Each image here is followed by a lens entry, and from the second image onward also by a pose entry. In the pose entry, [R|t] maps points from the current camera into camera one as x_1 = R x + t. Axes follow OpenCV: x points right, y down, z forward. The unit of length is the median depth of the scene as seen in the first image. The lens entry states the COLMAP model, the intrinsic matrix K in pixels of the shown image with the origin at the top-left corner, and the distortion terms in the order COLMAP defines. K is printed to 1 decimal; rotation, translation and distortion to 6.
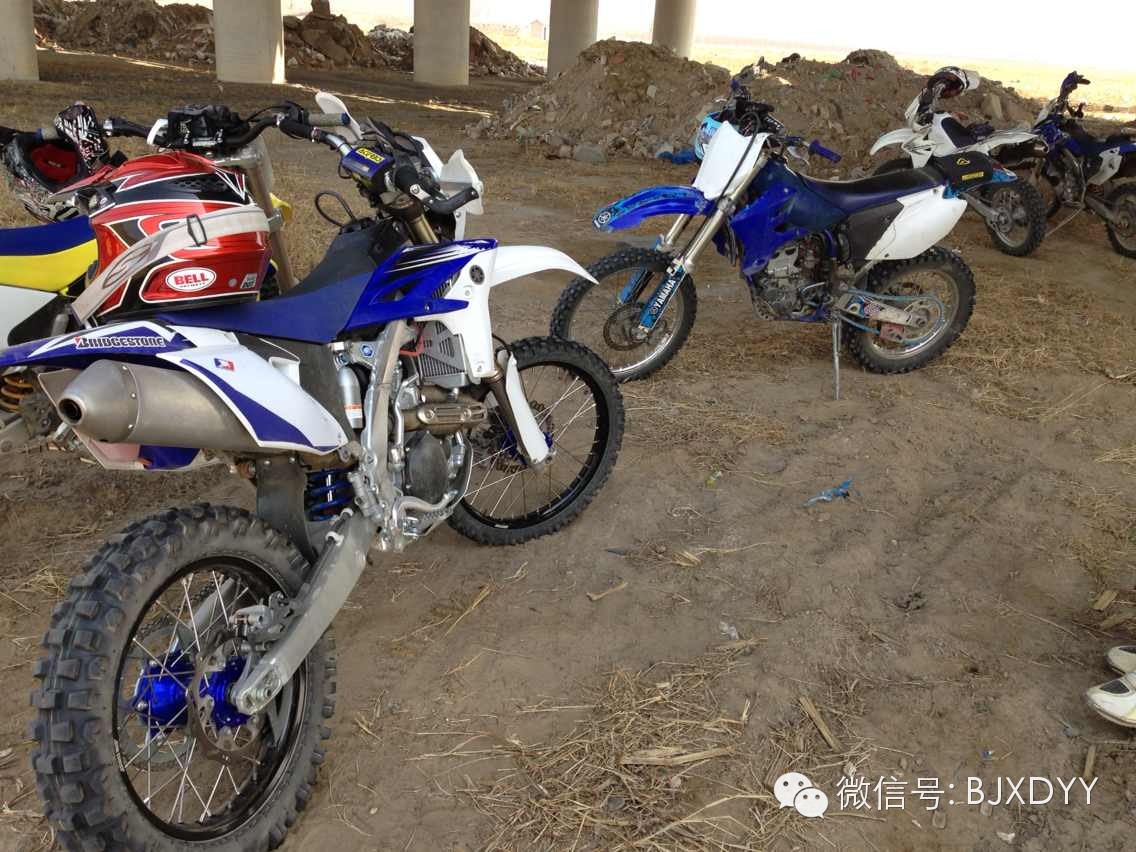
lens RADIAL K [[1015.9, 0, 568.0], [0, 1015.9, 426.0], [0, 0, 1]] dist [0.155329, -0.297780]
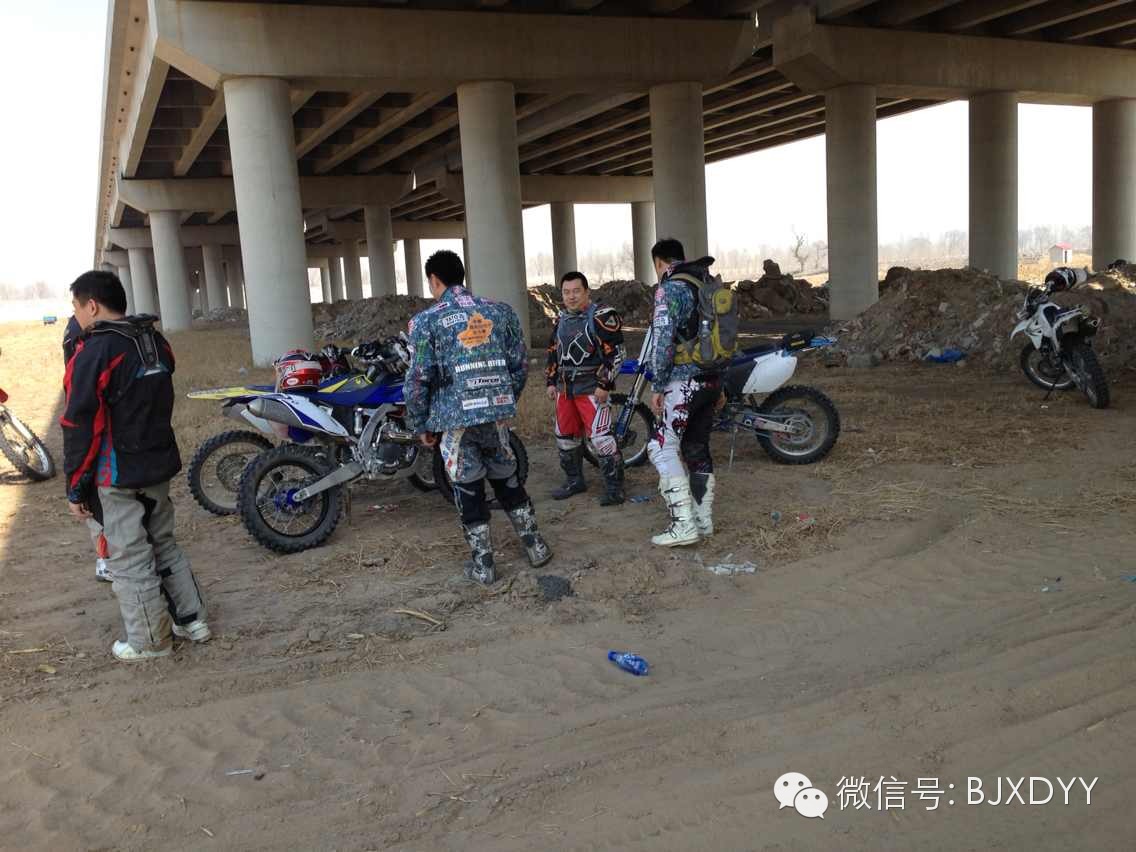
lens RADIAL K [[1015.9, 0, 568.0], [0, 1015.9, 426.0], [0, 0, 1]] dist [0.155329, -0.297780]
pose [[0.879153, -0.053299, -0.473549, 0.824127], [-0.055873, 0.975343, -0.213506, 0.273996], [0.473253, 0.214163, 0.854498, -0.605784]]
